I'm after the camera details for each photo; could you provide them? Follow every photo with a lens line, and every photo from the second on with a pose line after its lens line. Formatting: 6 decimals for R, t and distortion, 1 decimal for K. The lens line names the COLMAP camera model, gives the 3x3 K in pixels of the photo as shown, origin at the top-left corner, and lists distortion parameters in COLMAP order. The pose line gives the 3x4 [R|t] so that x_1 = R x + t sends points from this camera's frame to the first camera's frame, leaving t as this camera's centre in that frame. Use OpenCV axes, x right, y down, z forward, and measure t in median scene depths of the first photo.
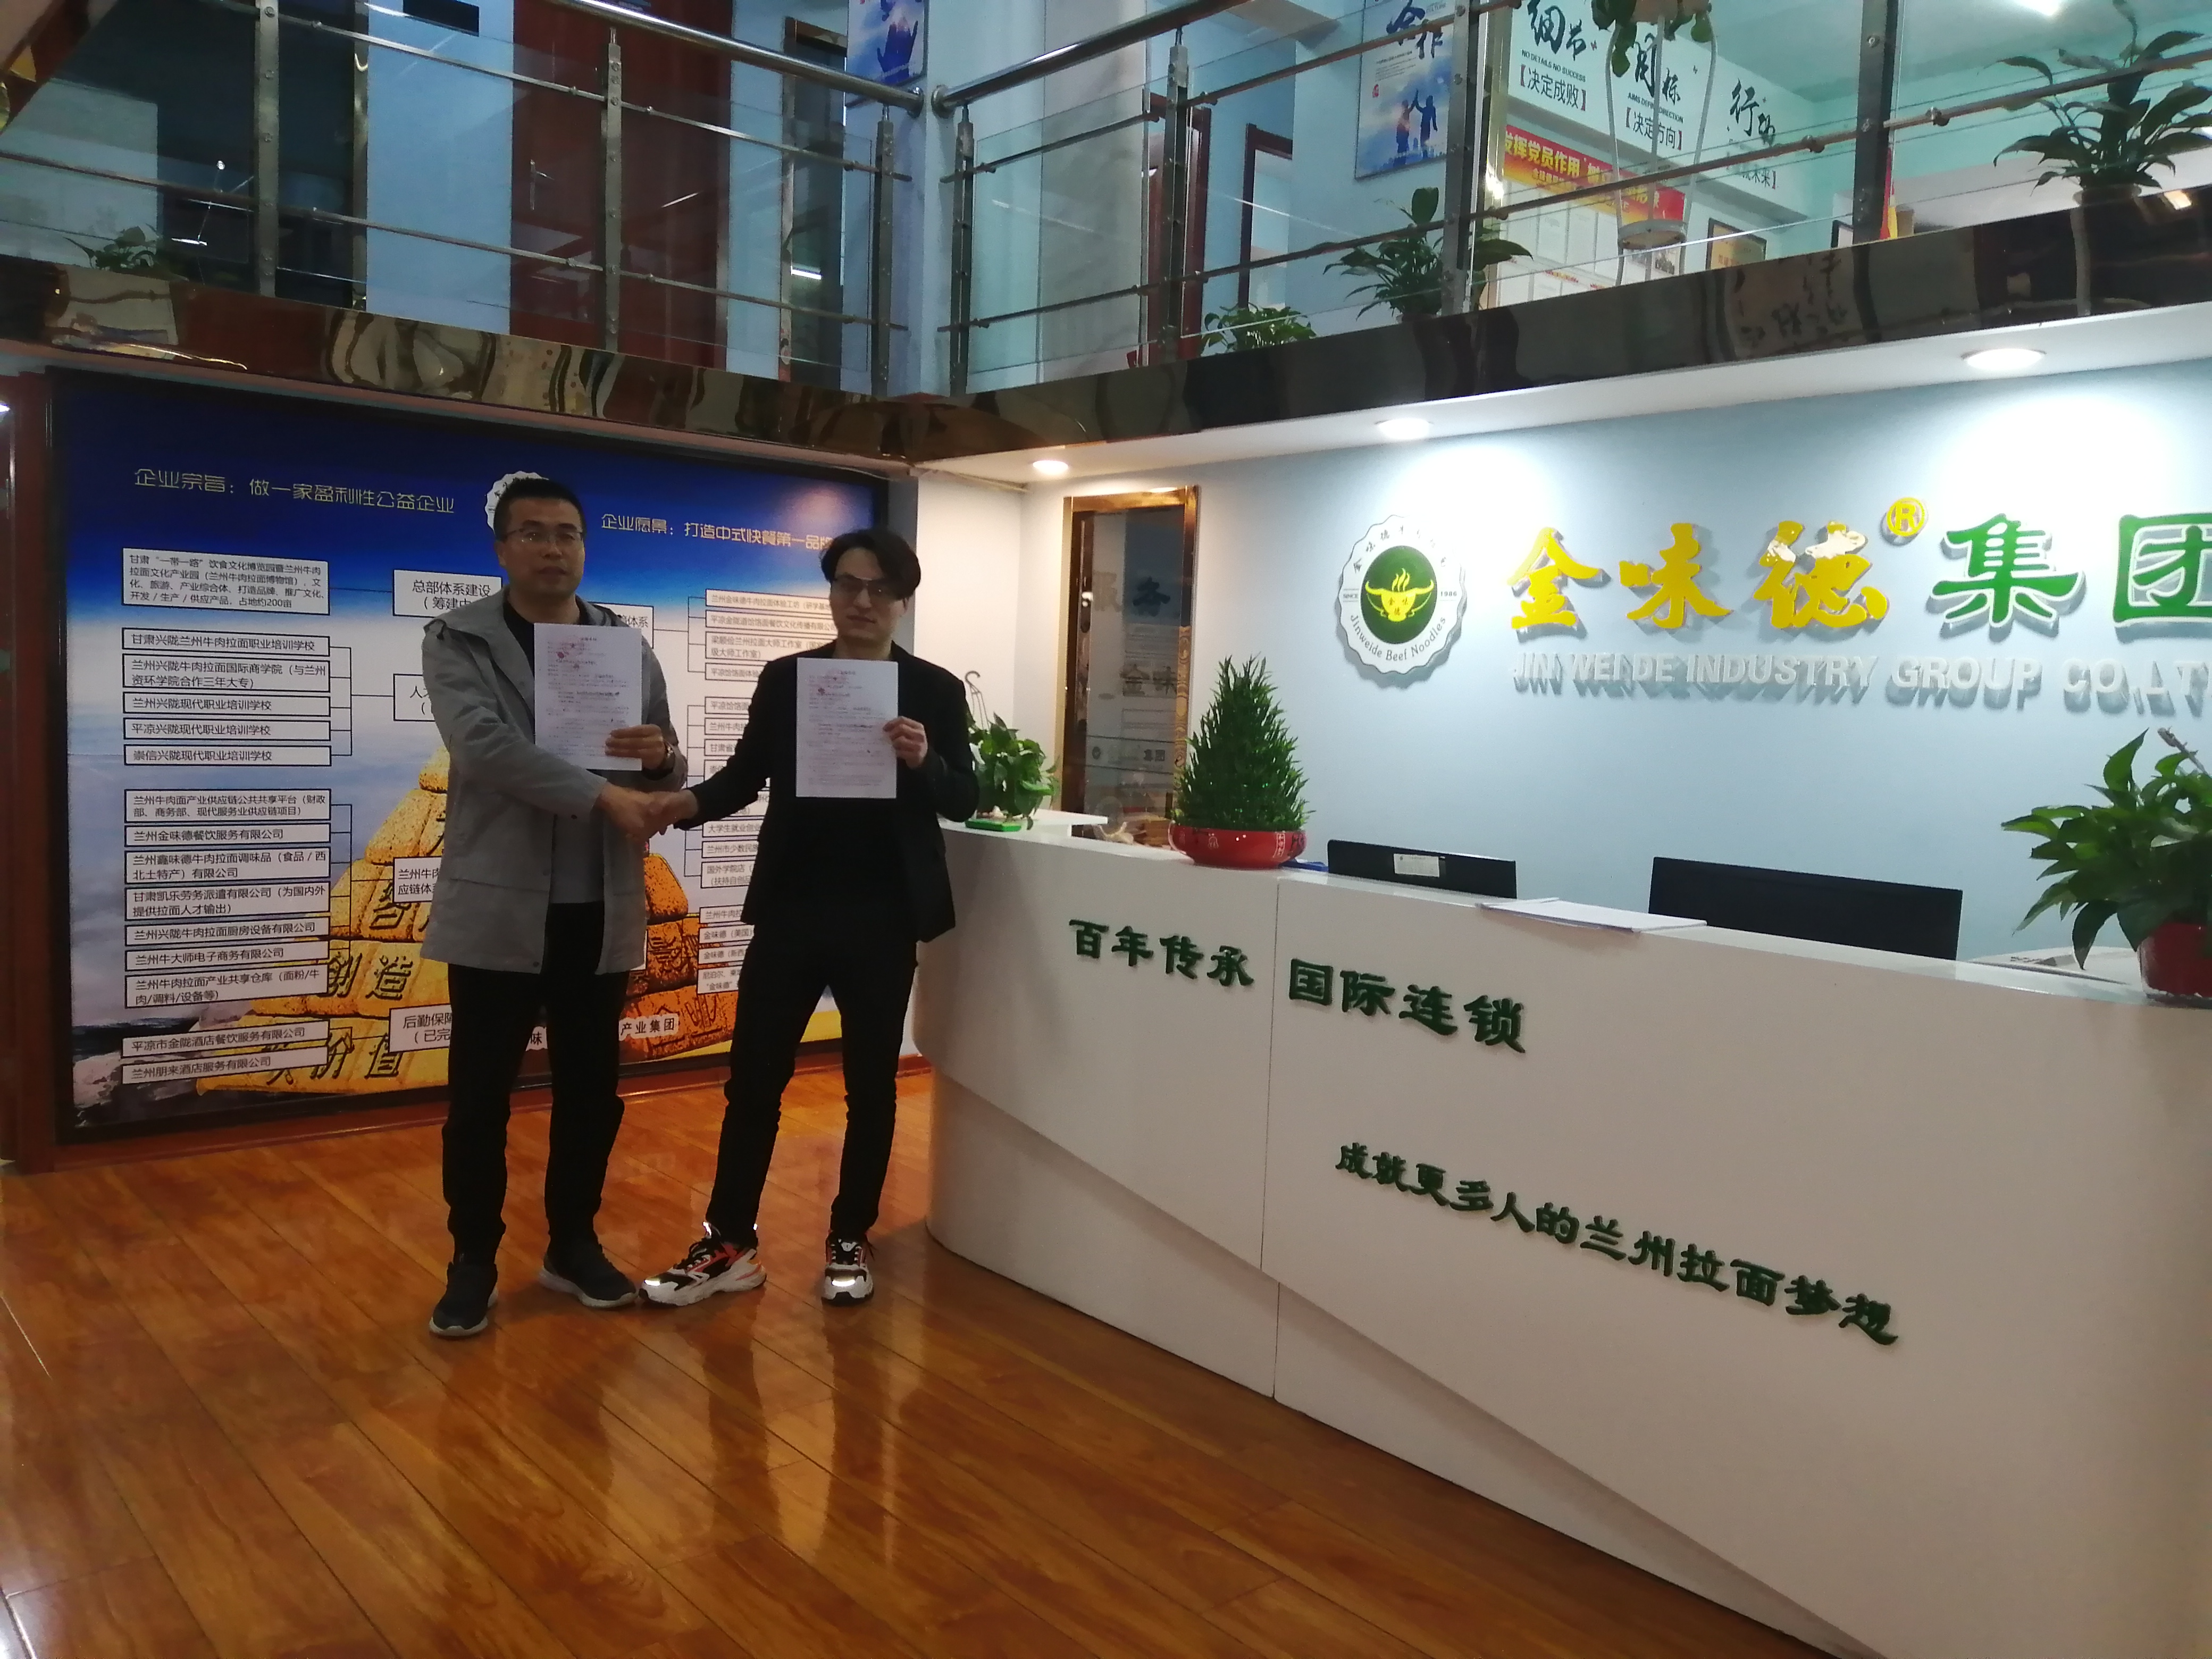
lens RADIAL K [[1741.3, 0, 1133.5], [0, 1741.3, 823.2], [0, 0, 1]] dist [0.140529, -0.284957]
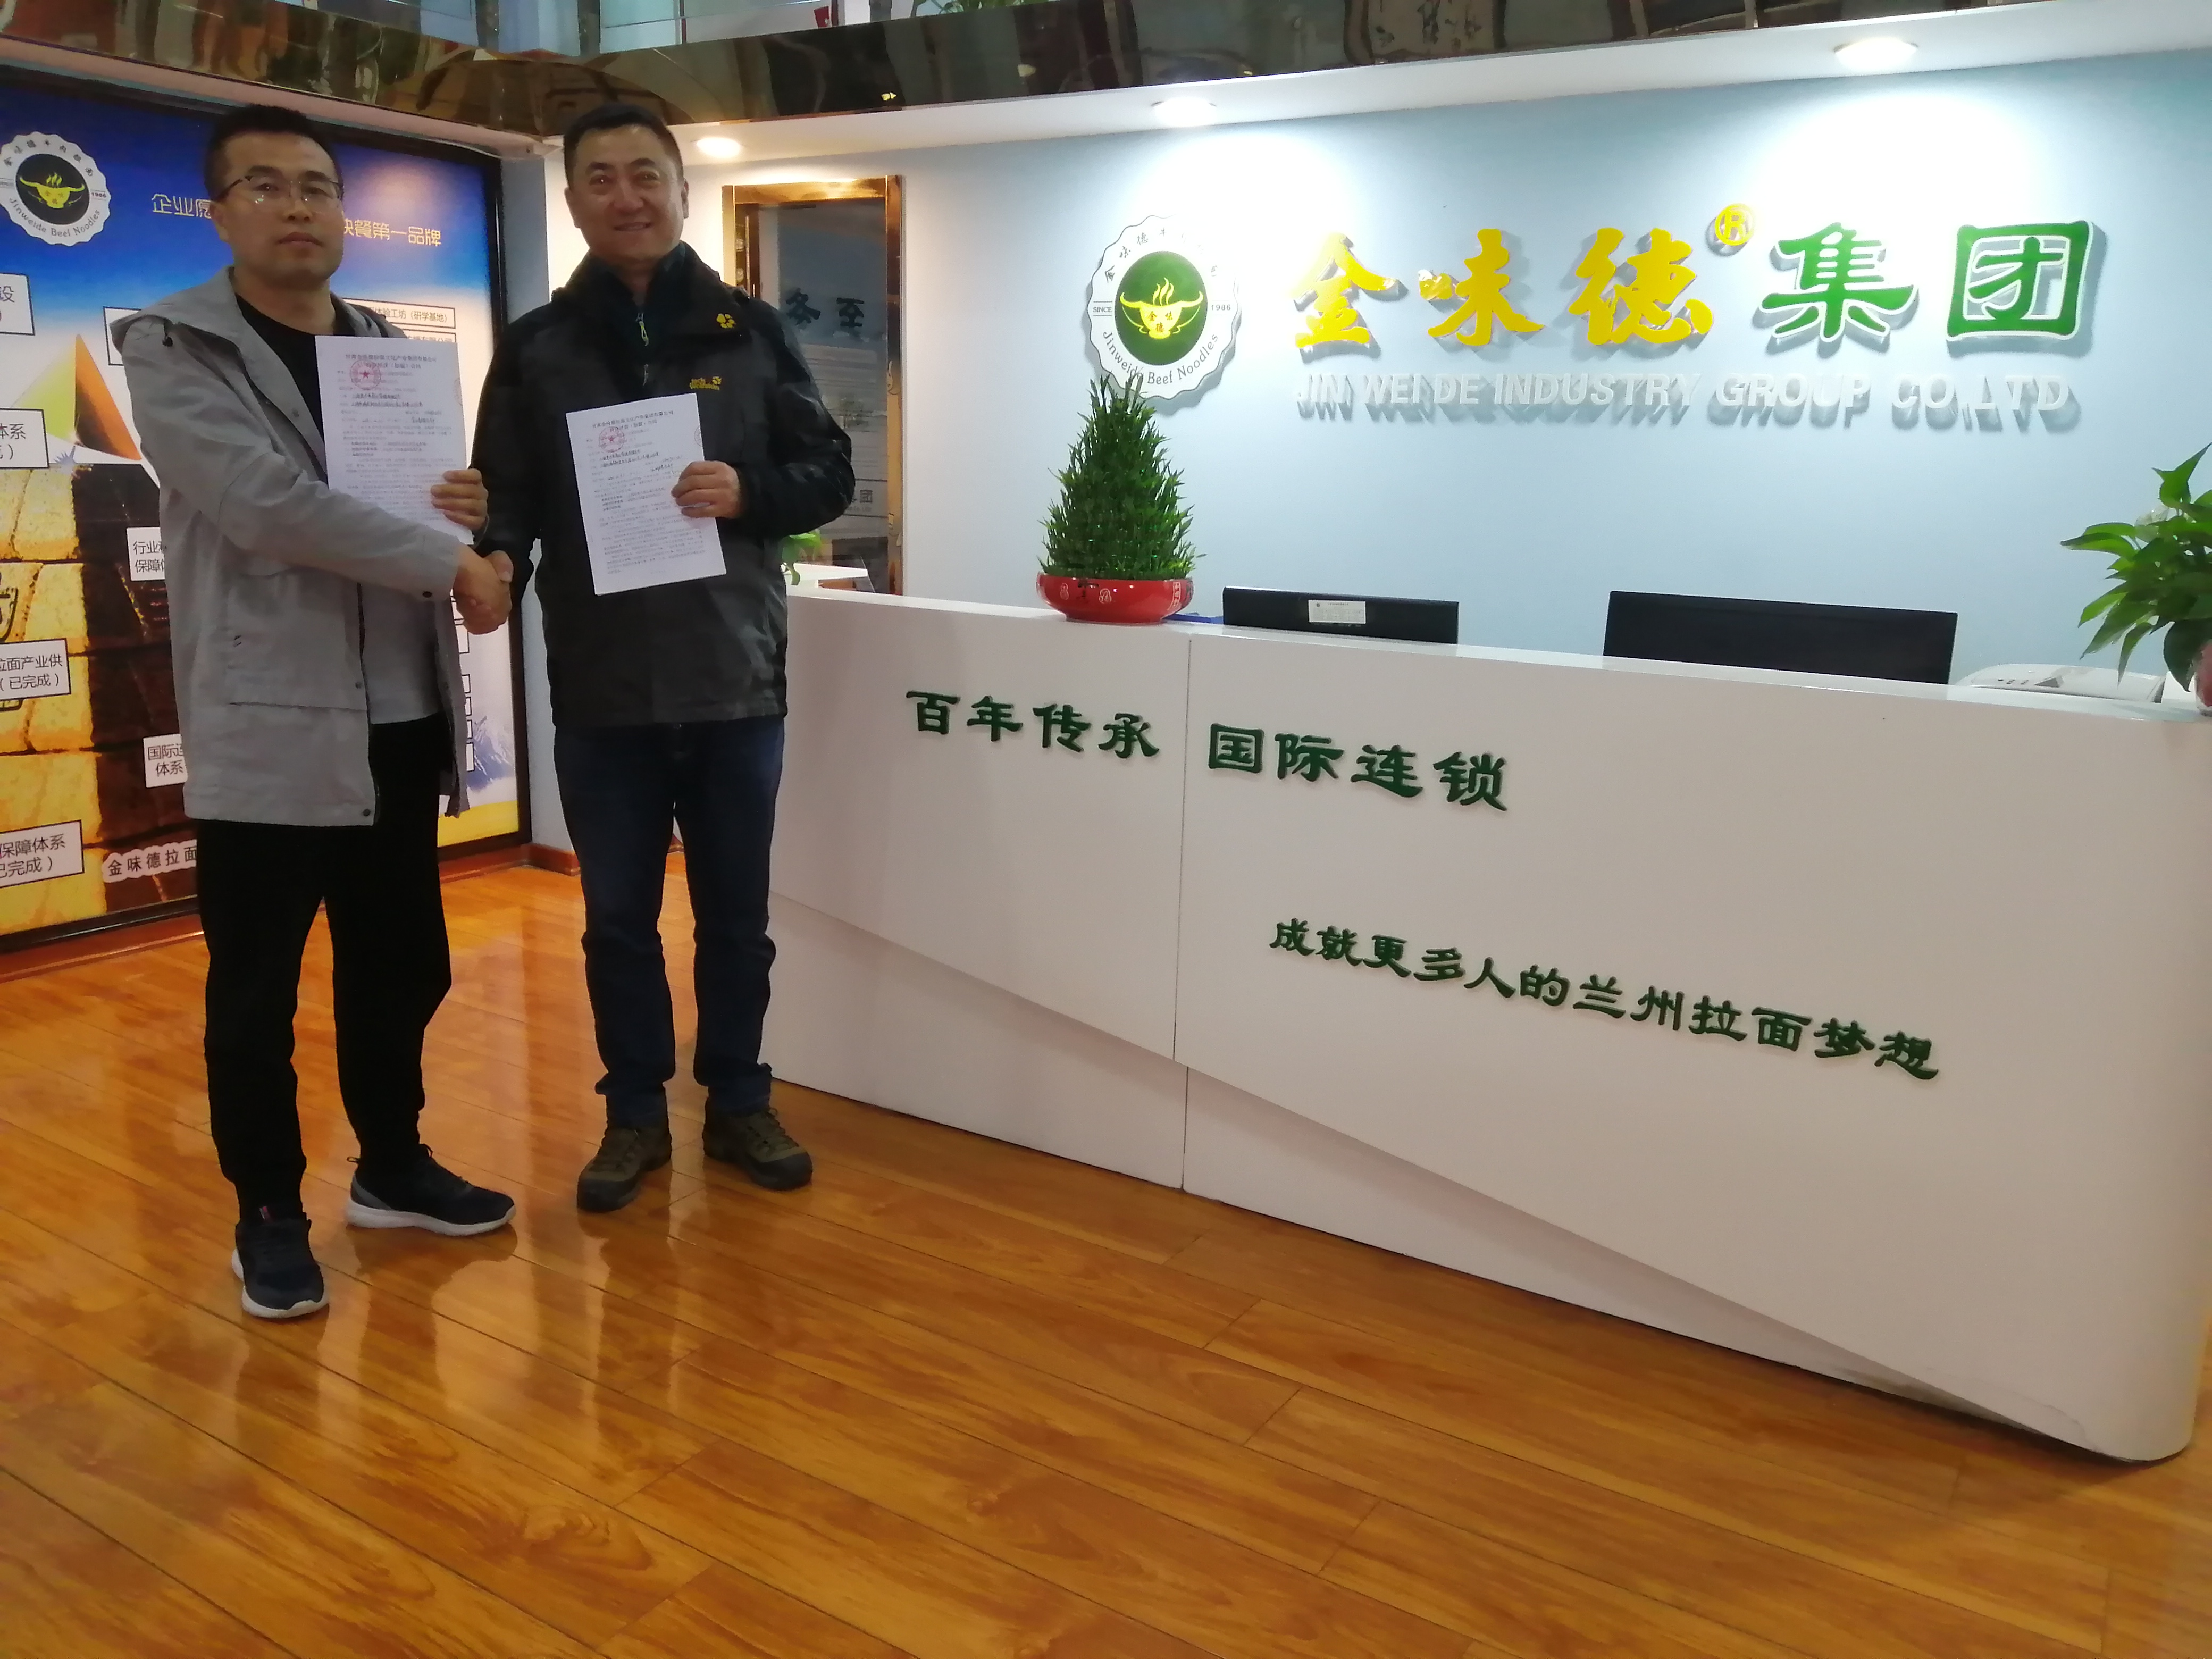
lens RADIAL K [[1741.3, 0, 1133.5], [0, 1741.3, 823.2], [0, 0, 1]] dist [0.140529, -0.284957]
pose [[0.957149, -0.073532, 0.280103, -0.191498], [0.031759, 0.988045, 0.150857, -0.007459], [-0.287848, -0.135497, 0.948042, 0.150364]]
